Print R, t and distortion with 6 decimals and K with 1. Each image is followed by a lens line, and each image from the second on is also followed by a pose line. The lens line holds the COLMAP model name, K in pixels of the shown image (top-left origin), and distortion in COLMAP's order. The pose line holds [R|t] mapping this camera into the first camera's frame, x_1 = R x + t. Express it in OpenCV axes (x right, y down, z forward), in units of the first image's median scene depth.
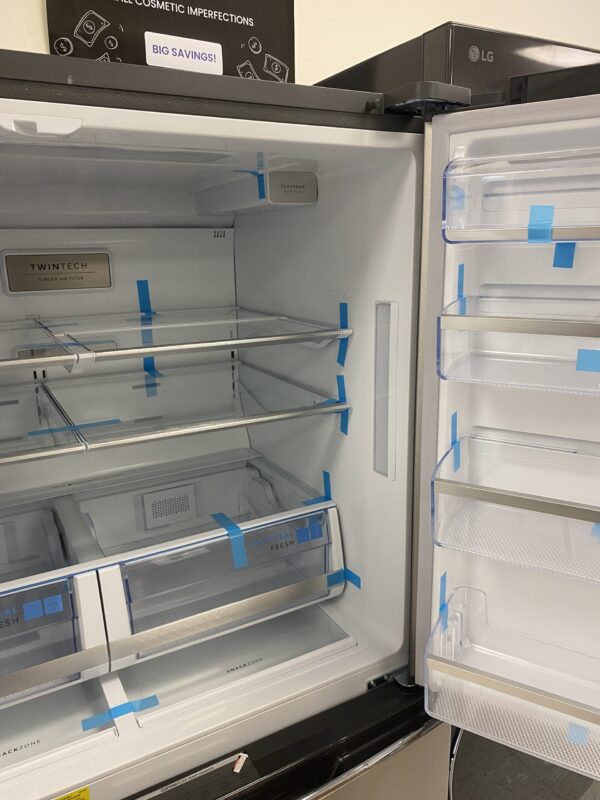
lens RADIAL K [[614.5, 0, 296.6], [0, 614.5, 405.4], [0, 0, 1]] dist [0.049779, -0.038456]
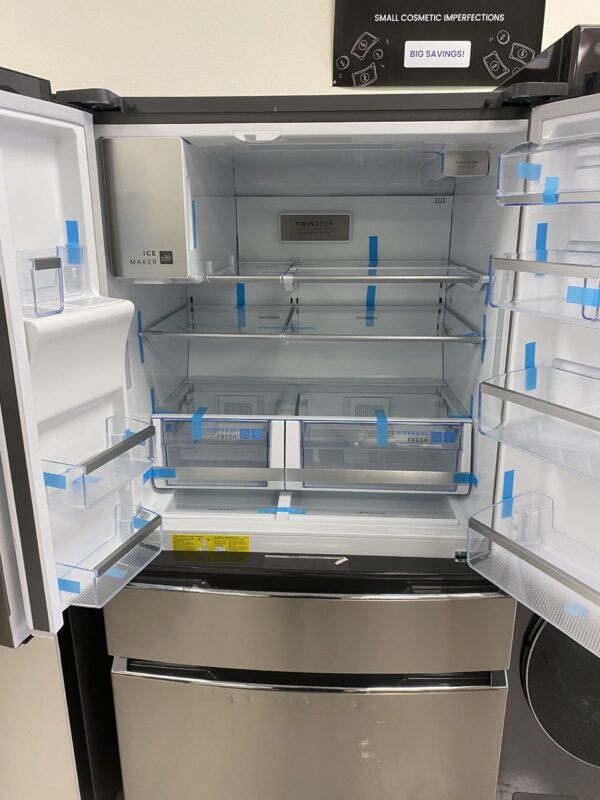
lens RADIAL K [[614.5, 0, 296.6], [0, 614.5, 405.4], [0, 0, 1]] dist [0.049779, -0.038456]
pose [[0.853461, 0.169496, -0.492825, 0.337469], [-0.147666, 0.985529, 0.083227, 0.071661], [0.499800, 0.001742, 0.866139, -0.236042]]
